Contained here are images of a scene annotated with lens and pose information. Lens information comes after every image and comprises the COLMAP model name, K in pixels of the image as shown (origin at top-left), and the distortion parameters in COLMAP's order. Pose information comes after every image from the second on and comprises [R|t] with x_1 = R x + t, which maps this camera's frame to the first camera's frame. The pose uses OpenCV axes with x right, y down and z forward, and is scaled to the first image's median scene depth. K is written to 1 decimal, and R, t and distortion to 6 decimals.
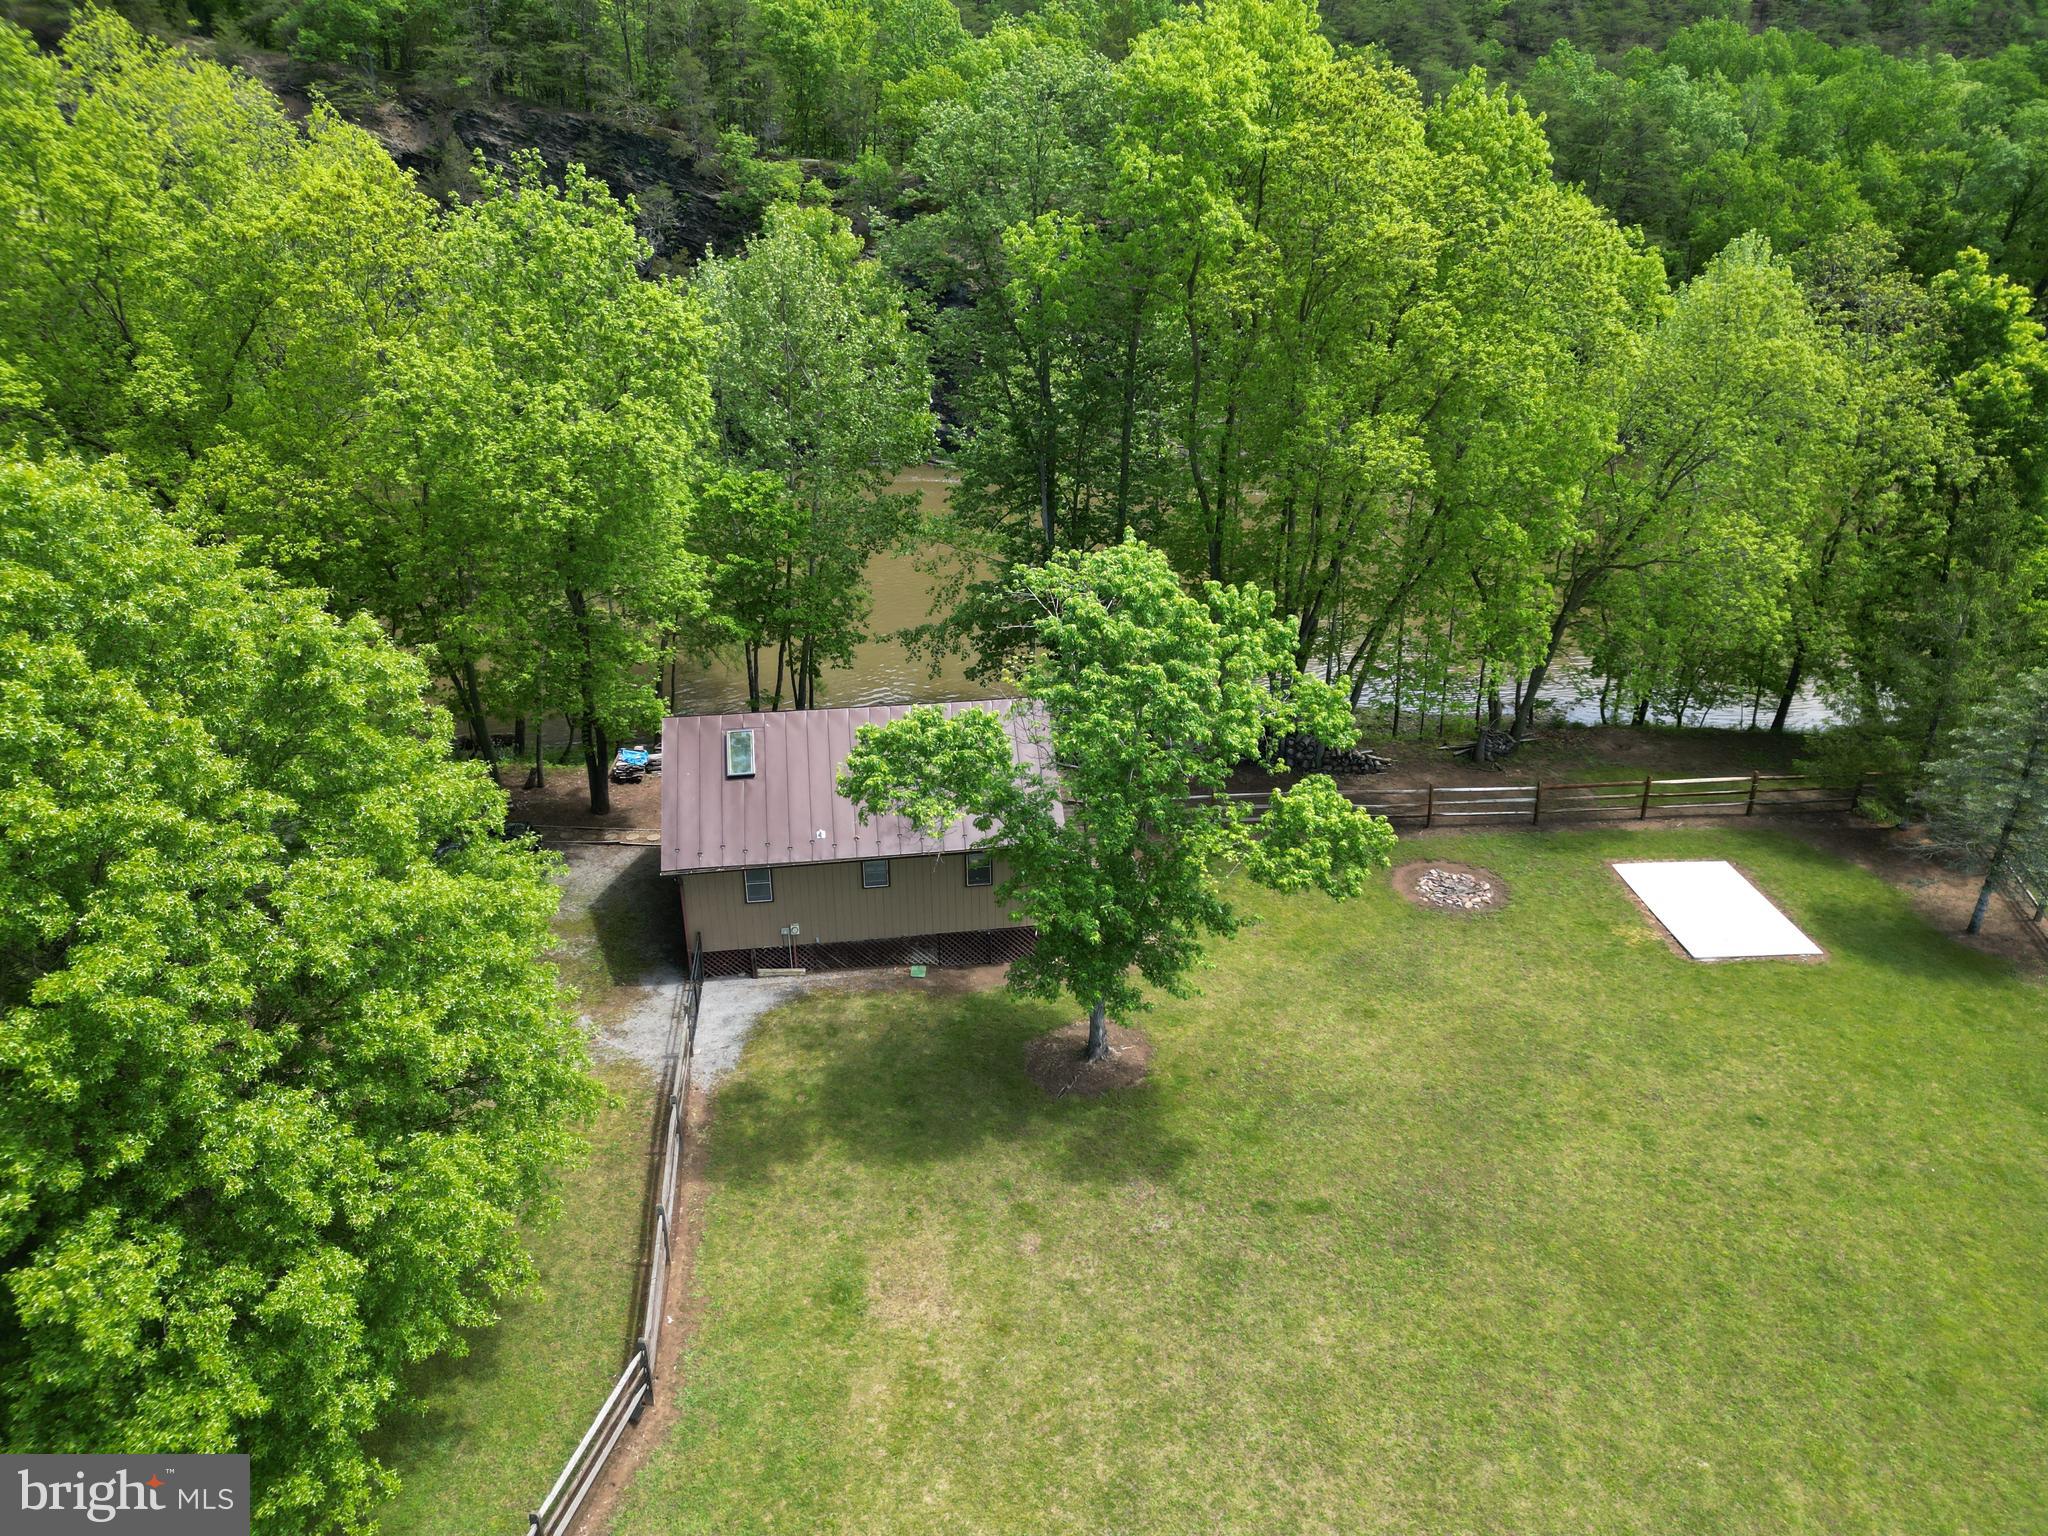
lens RADIAL K [[1434.5, 0, 1024.7], [0, 1434.5, 768.9], [0, 0, 1]] dist [0.022334, -0.017817]
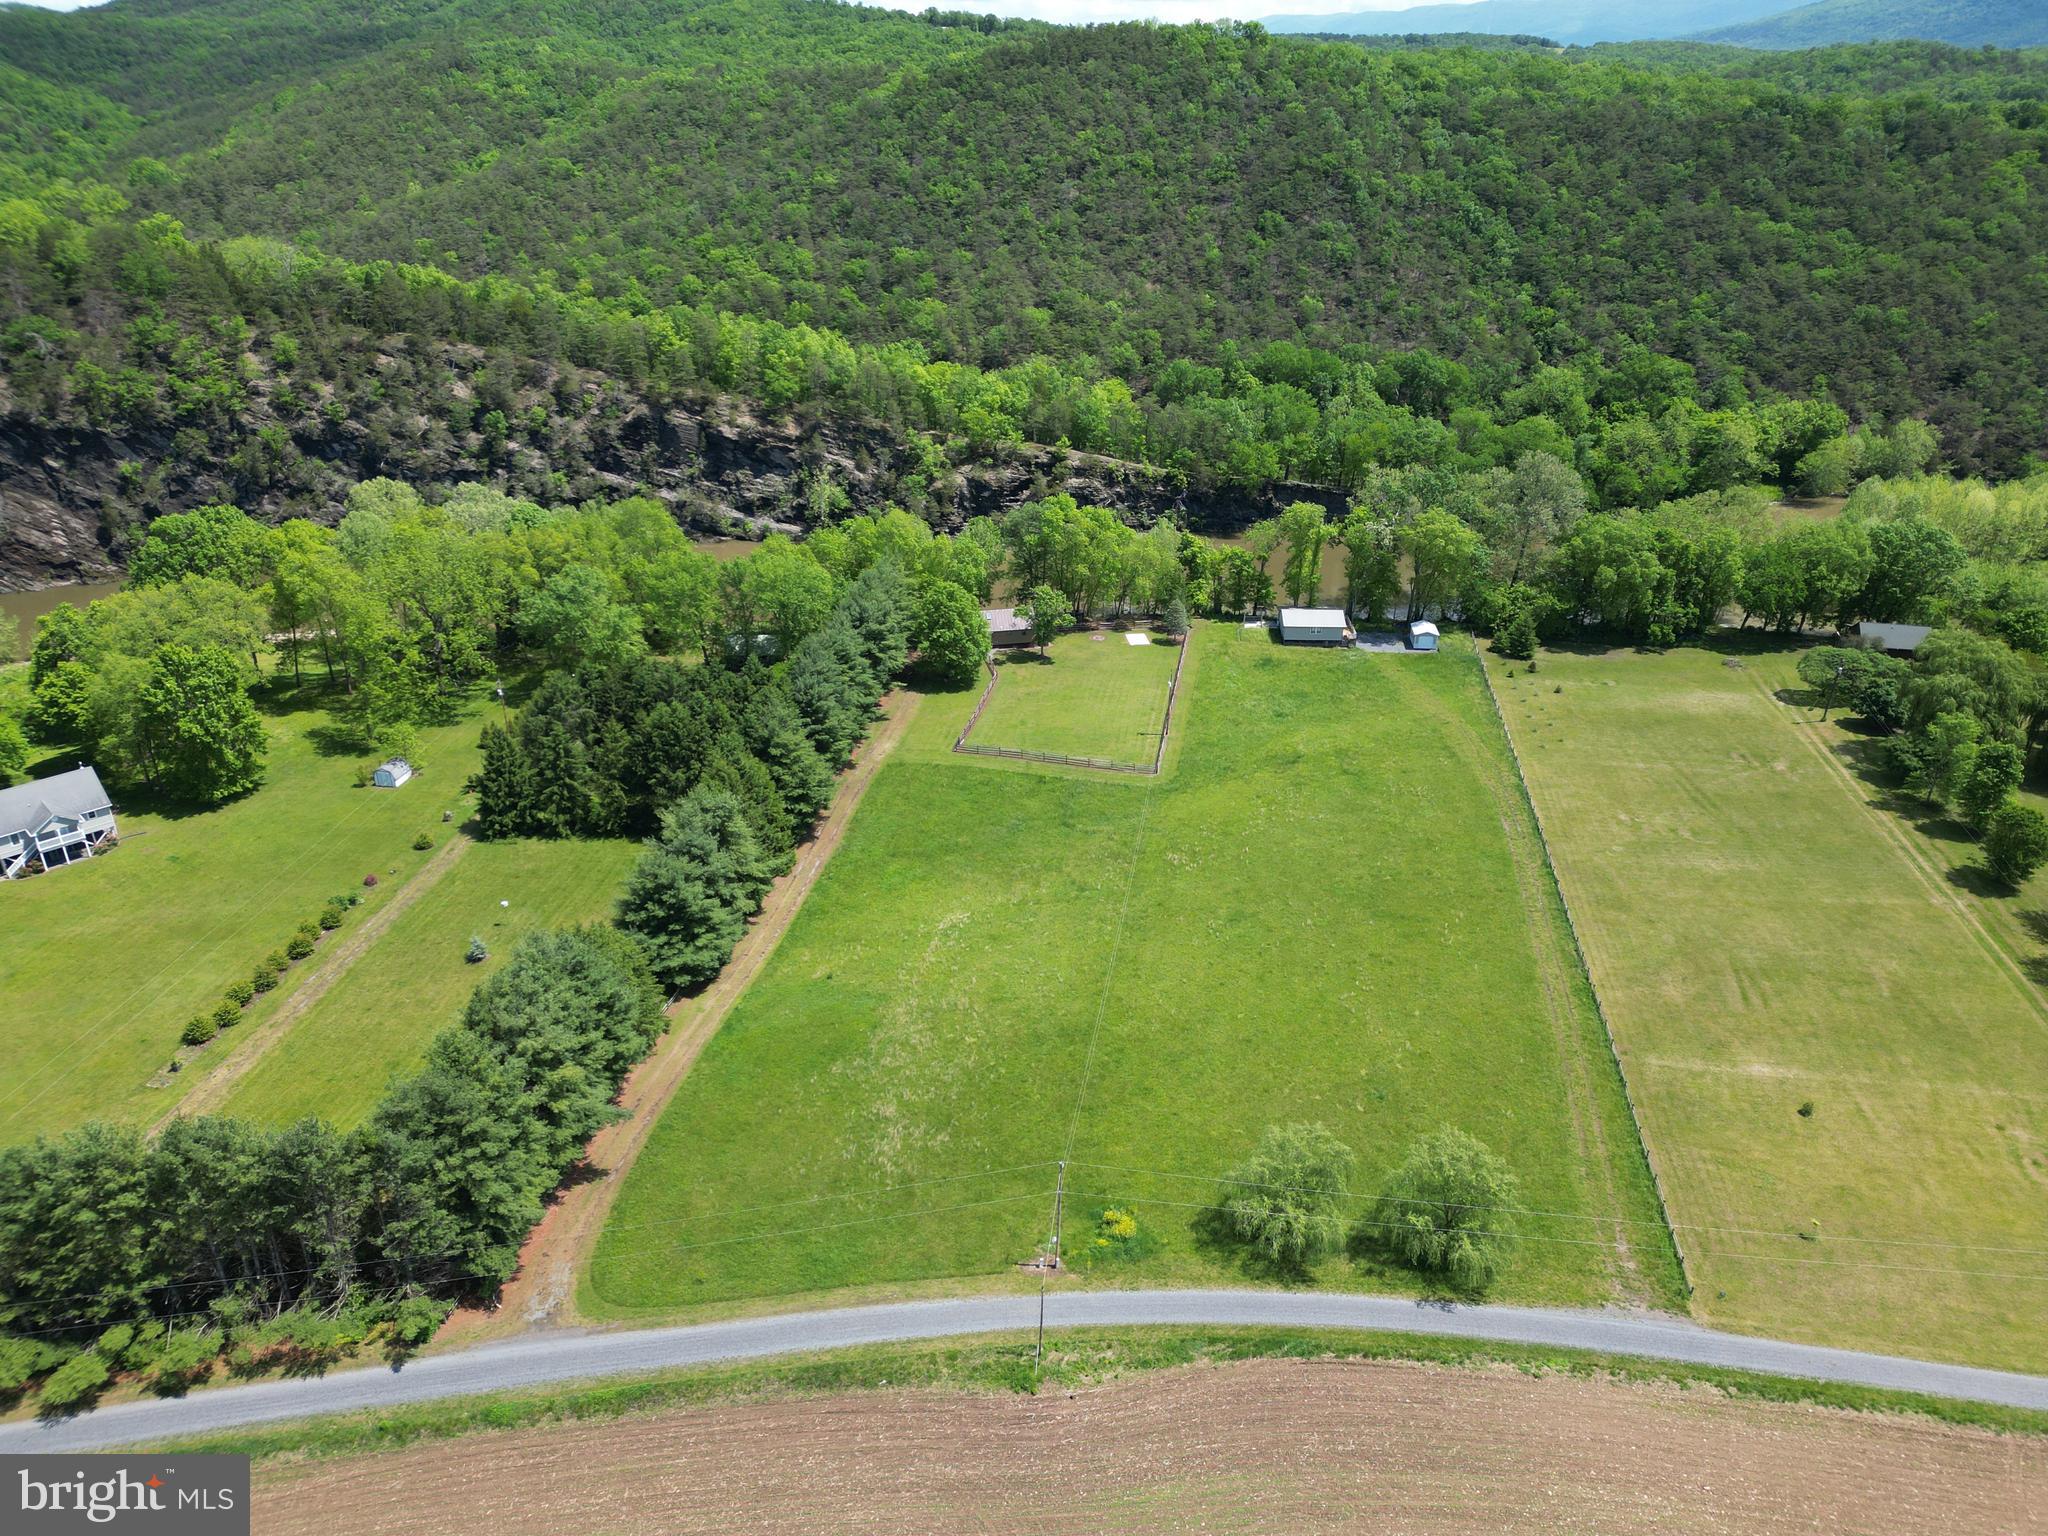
lens RADIAL K [[1434.5, 0, 1021.4], [0, 1434.5, 765.1], [0, 0, 1]] dist [0.022334, -0.017817]
pose [[0.998236, -0.022471, 0.054949, -0.425507], [0.020892, 0.999357, 0.029141, 0.490947], [-0.055568, -0.027942, 0.998064, -5.699265]]
